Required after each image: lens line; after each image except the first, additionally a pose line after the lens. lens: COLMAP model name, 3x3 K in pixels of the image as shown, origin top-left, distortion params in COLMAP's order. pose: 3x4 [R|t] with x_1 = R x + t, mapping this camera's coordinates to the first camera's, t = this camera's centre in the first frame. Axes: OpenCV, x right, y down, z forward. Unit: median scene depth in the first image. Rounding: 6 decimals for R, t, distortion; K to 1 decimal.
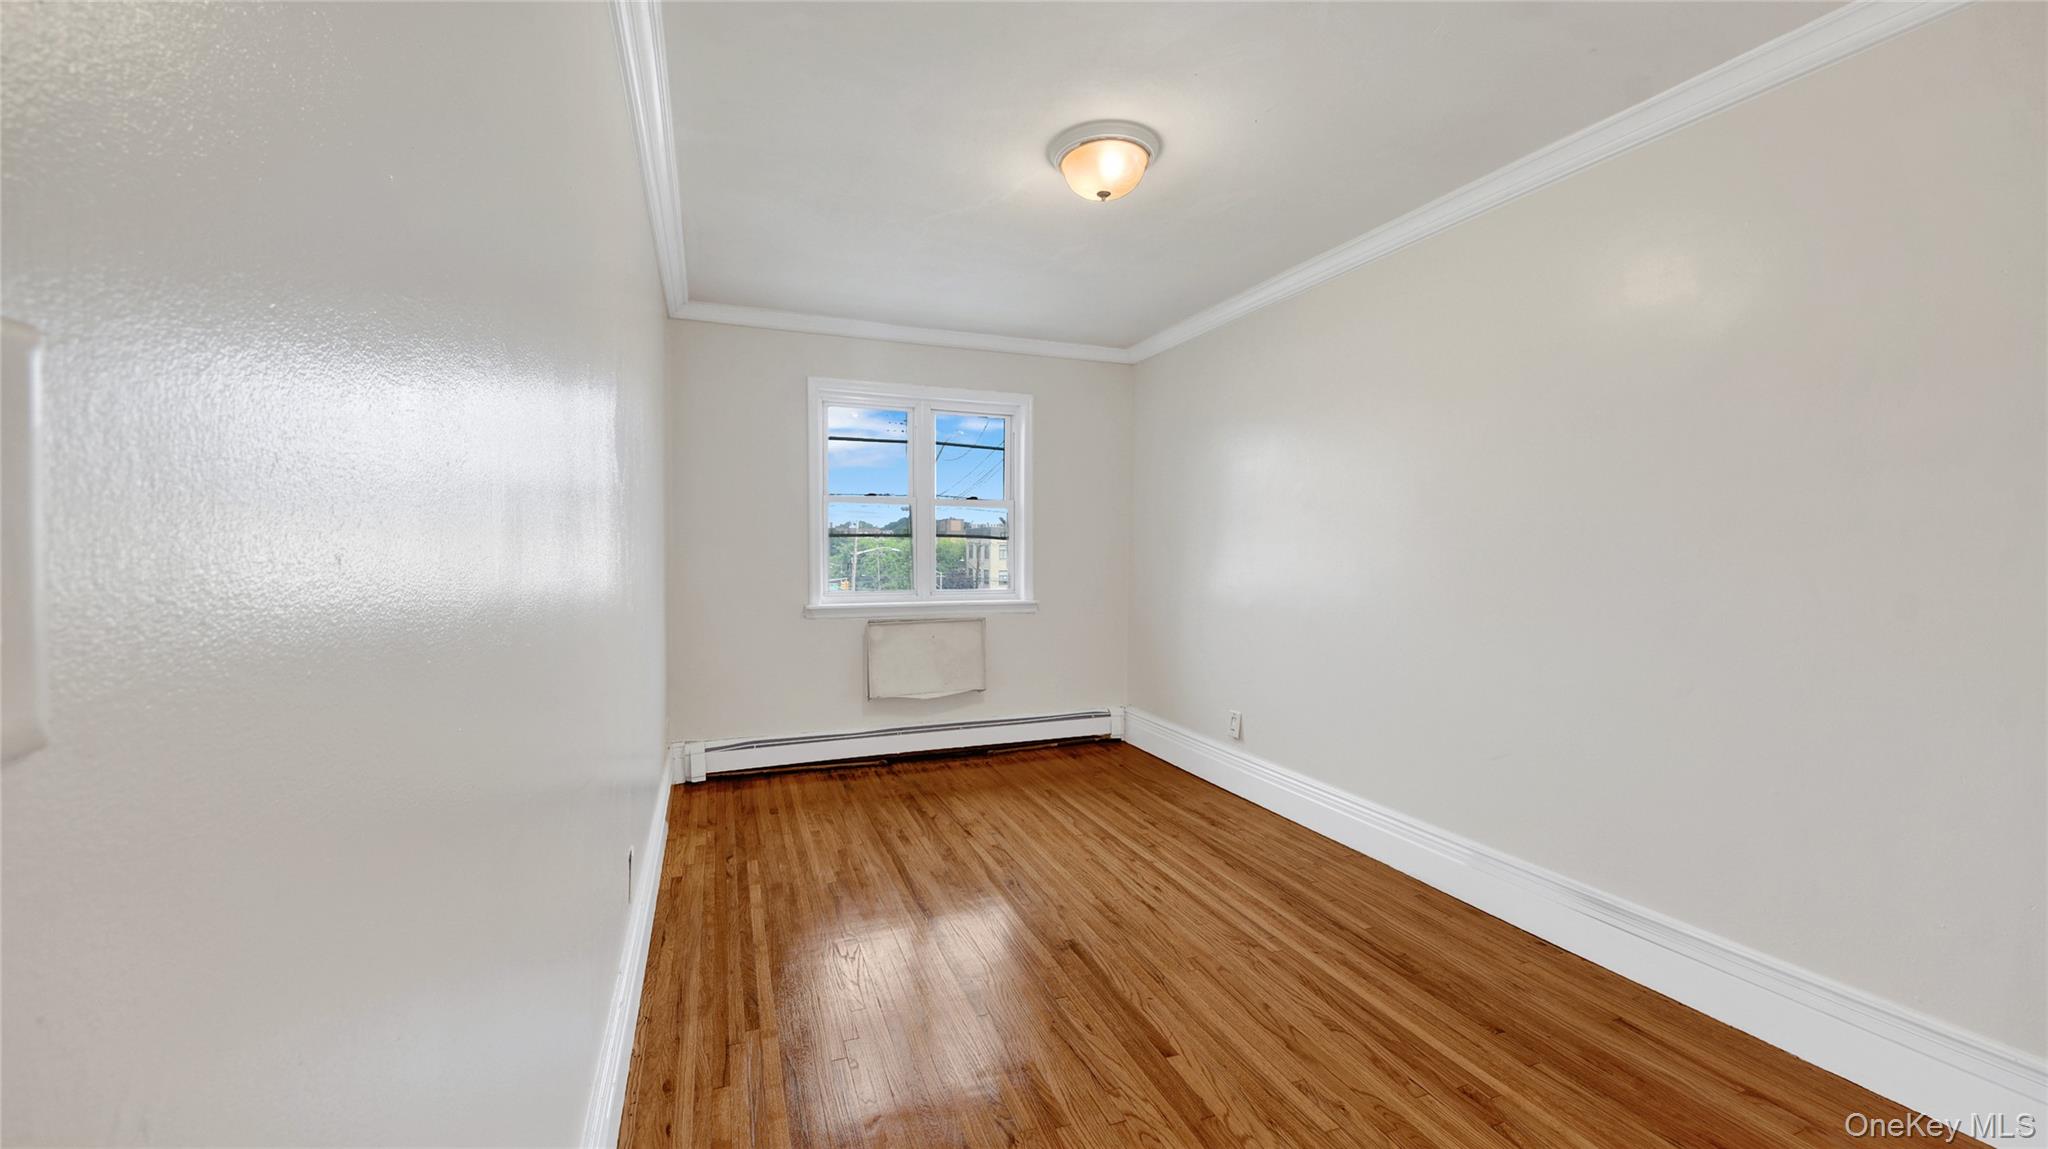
lens RADIAL K [[787.3, 0, 1029.4], [0, 787.3, 555.0], [0, 0, 1]] dist [0.002420, 0.000078]
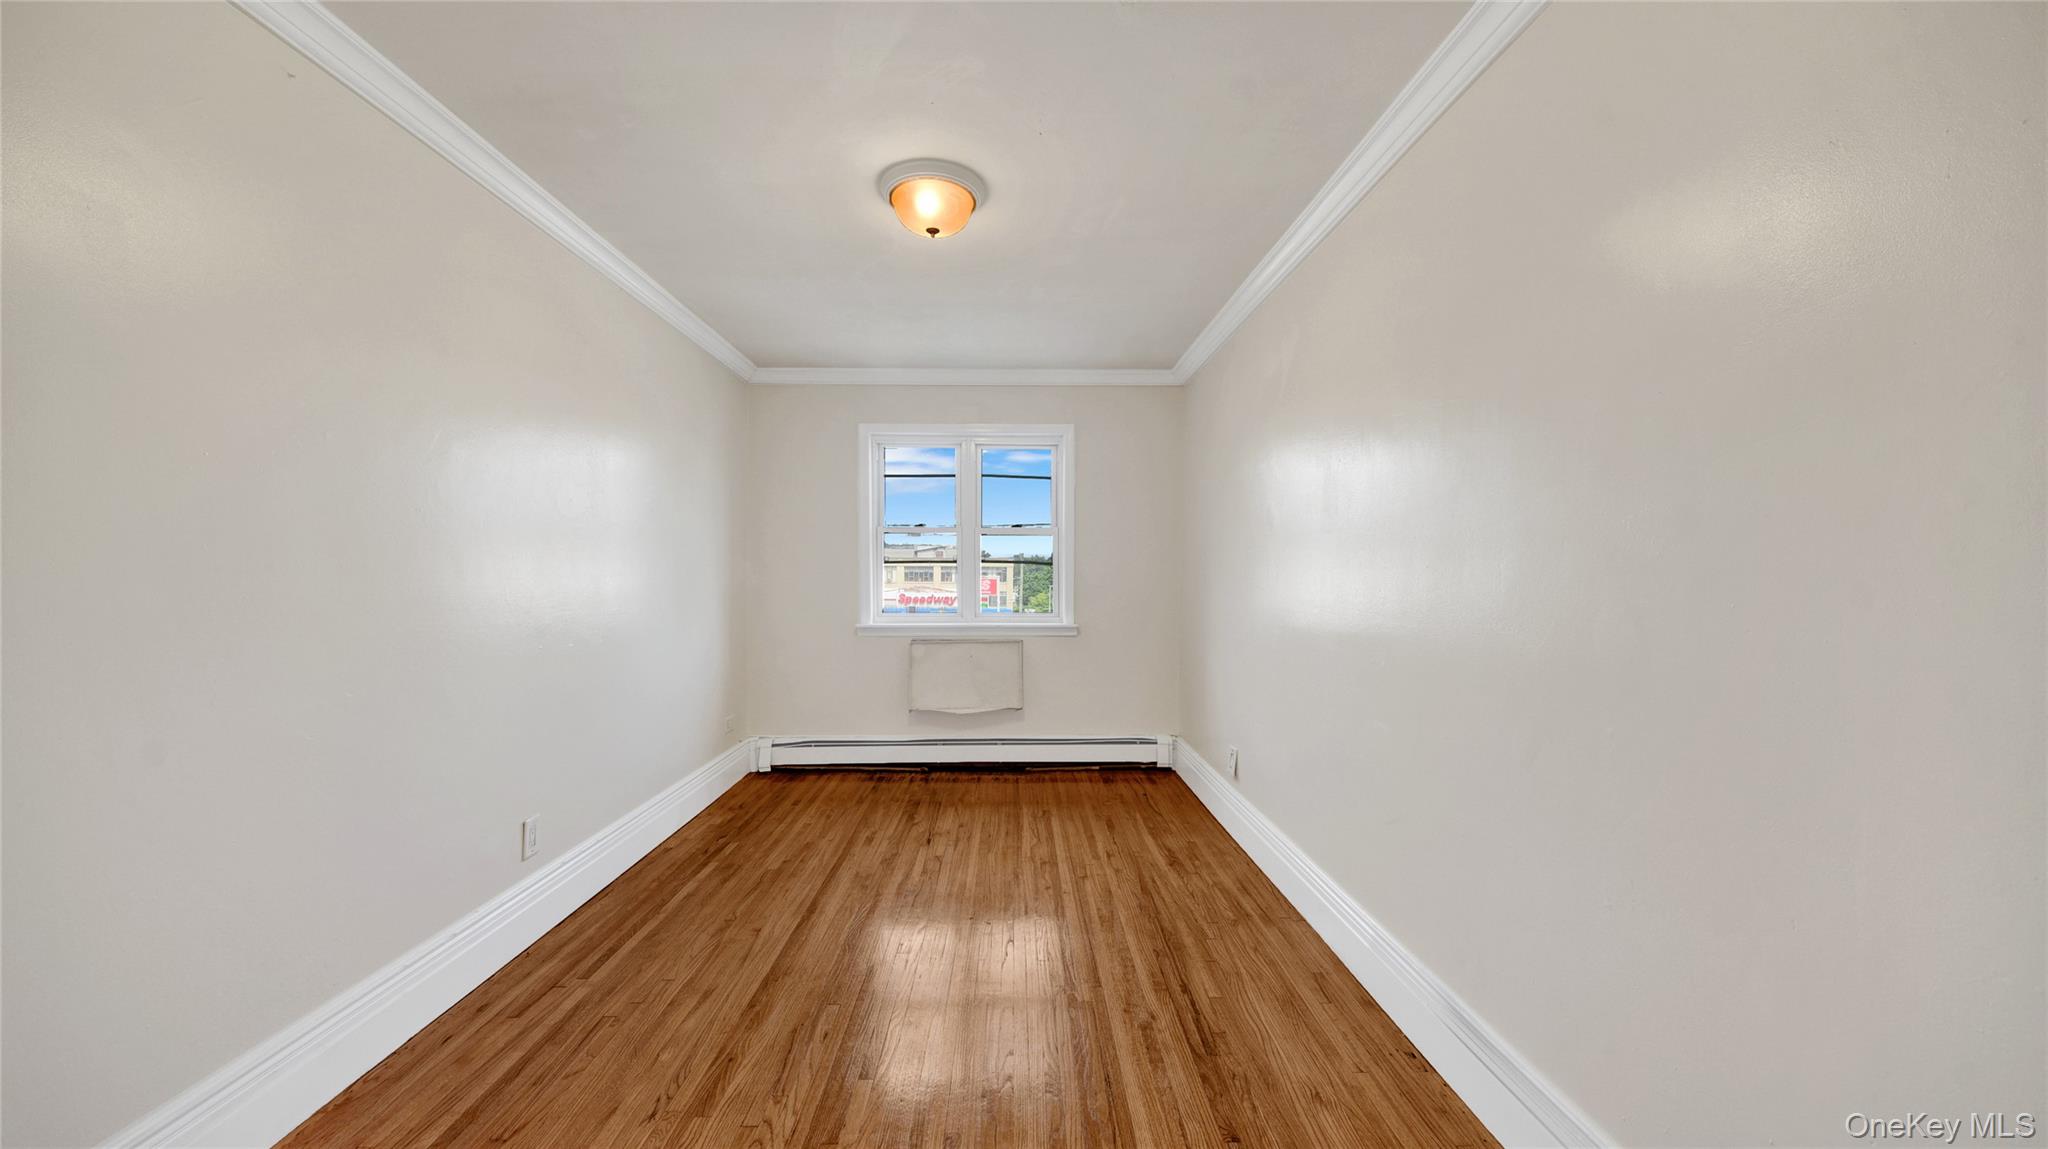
lens RADIAL K [[753.4, 0, 1059.7], [0, 753.4, 562.0], [0, 0, 1]] dist [0.000937, -0.000161]
pose [[0.941532, -0.004641, -0.336891, 0.384468], [-0.002688, 0.999770, -0.021285, -0.002851], [0.336912, 0.020946, 0.941303, 0.084376]]
